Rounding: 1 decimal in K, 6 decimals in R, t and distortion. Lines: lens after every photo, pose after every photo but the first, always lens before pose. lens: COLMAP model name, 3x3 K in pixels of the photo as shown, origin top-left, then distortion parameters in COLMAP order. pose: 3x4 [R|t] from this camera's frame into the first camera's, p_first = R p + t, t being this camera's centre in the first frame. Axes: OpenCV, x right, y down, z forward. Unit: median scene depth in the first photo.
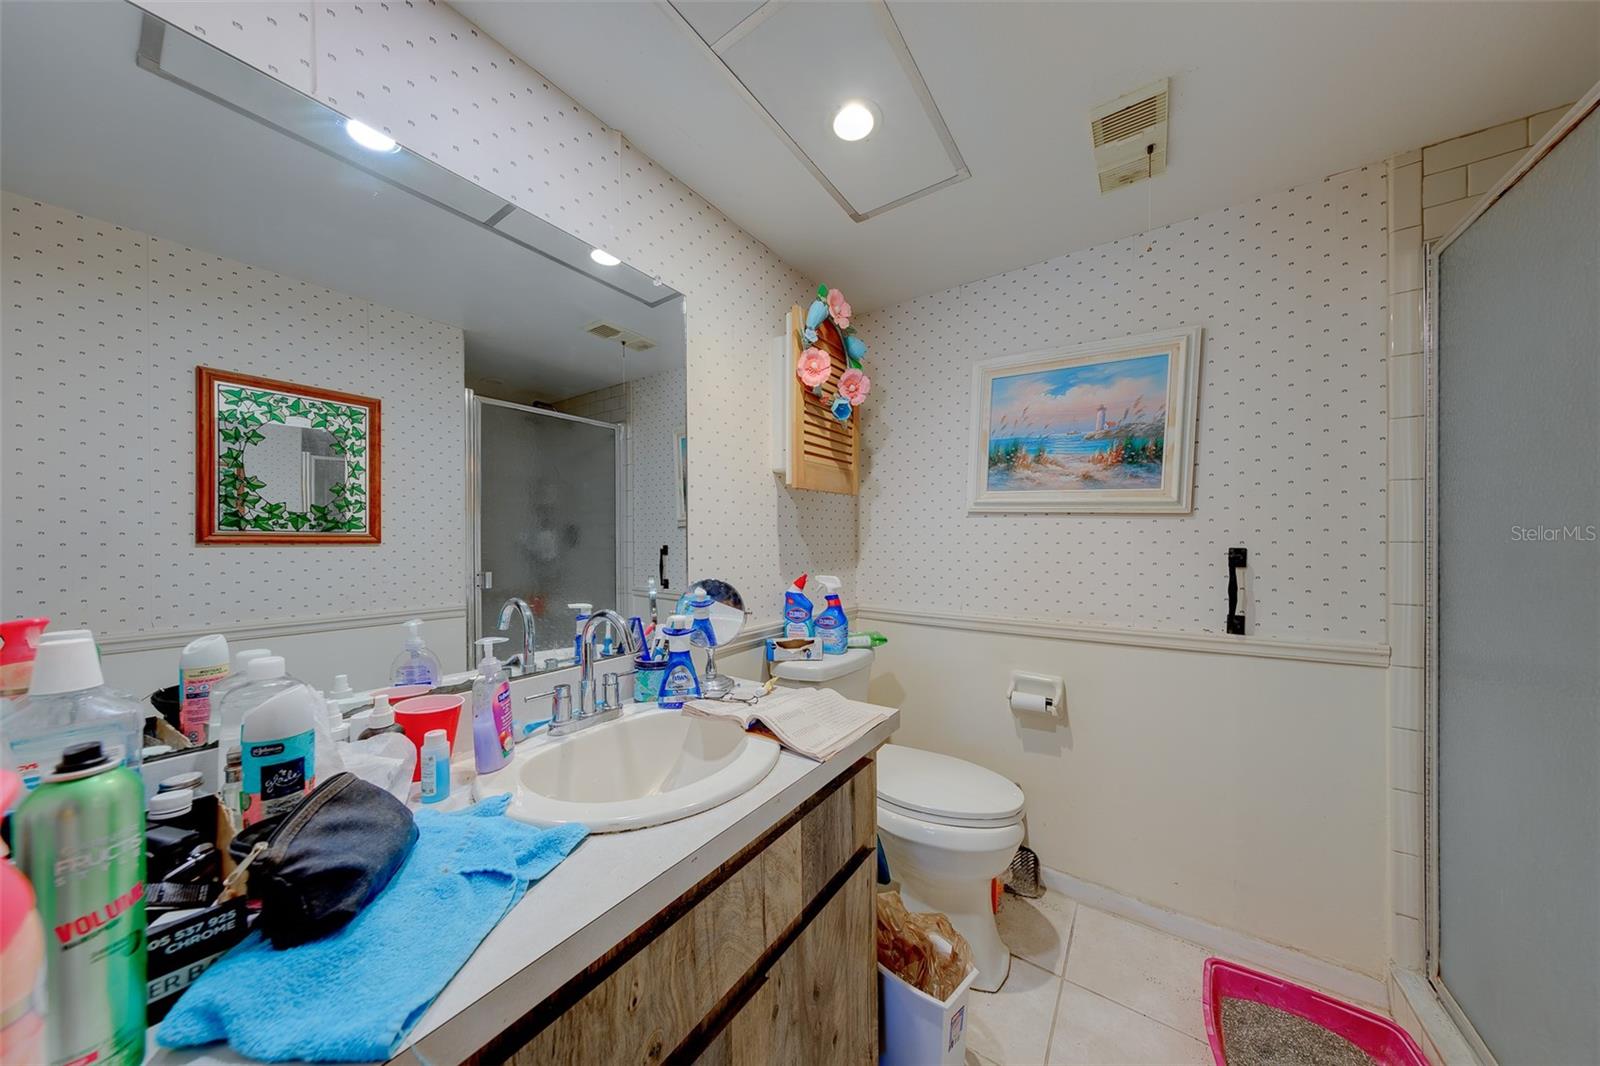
lens RADIAL K [[503.0, 0, 797.5], [0, 503.0, 544.5], [0, 0, 1]] dist [0.004393, -0.000252]
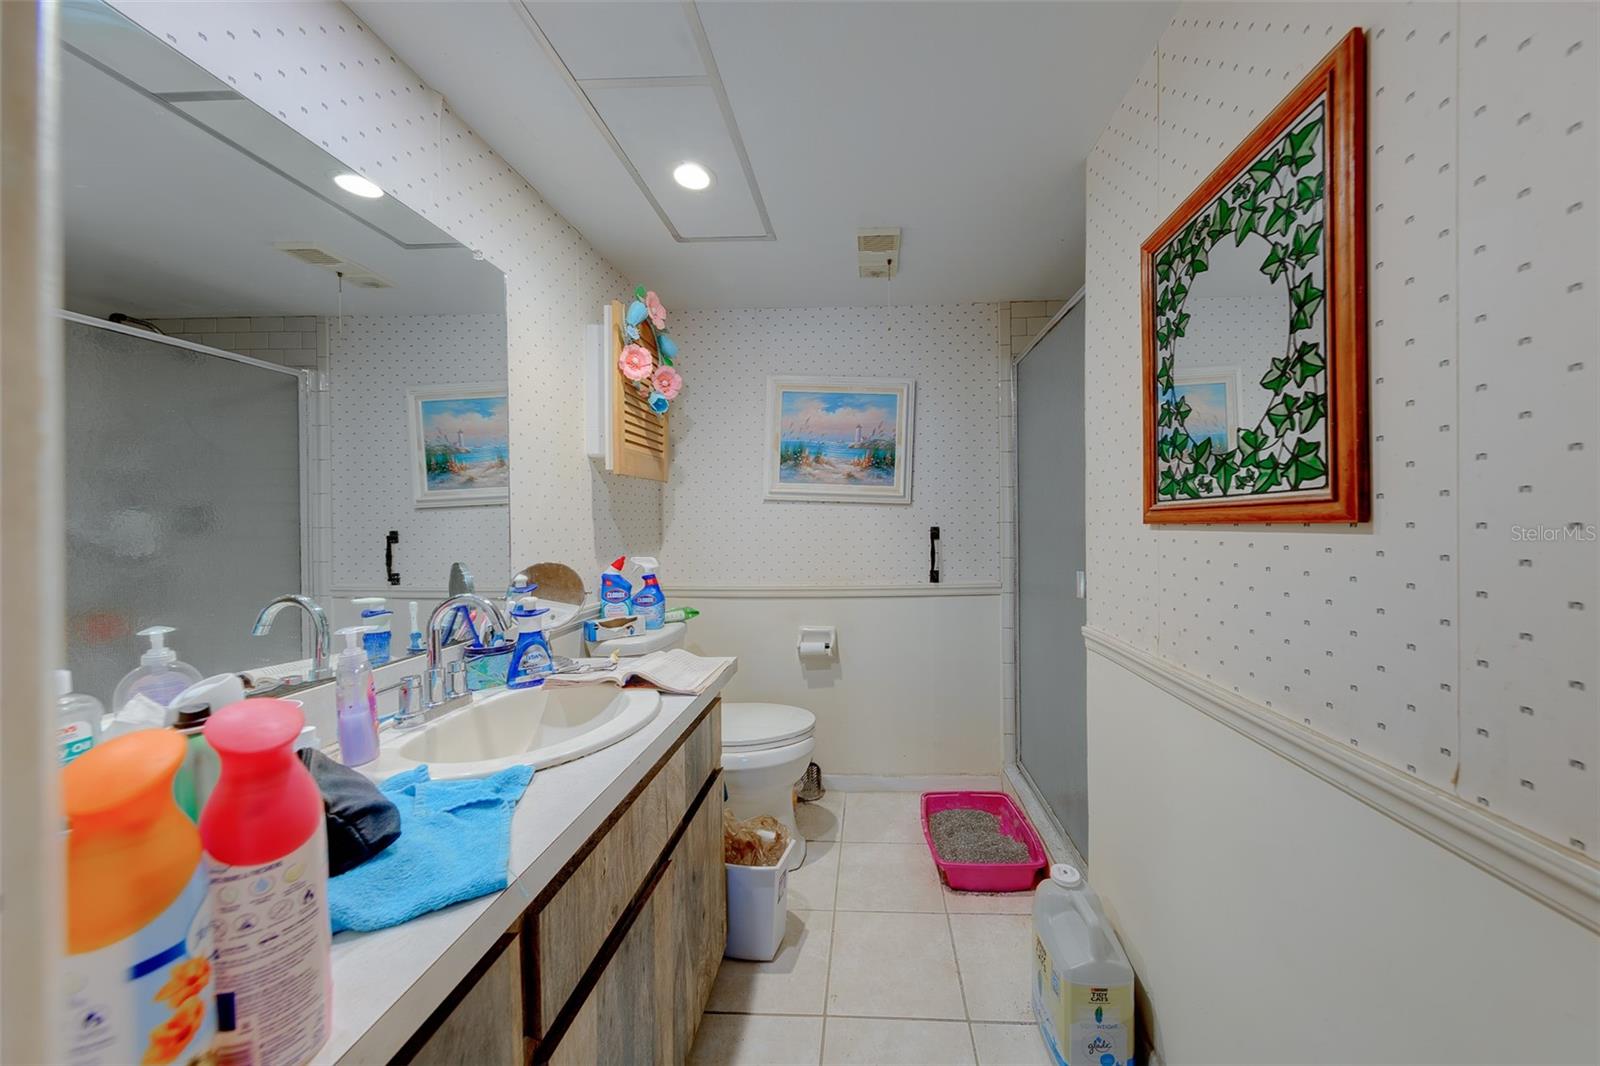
lens RADIAL K [[810.3, 0, 798.2], [0, 810.3, 527.6], [0, 0, 1]] dist [-0.004771, -0.001049]
pose [[0.835963, -0.008640, 0.548718, -0.705288], [0.010013, 0.999950, 0.000490, 0.002900], [-0.548694, 0.005084, 0.836008, -0.710149]]
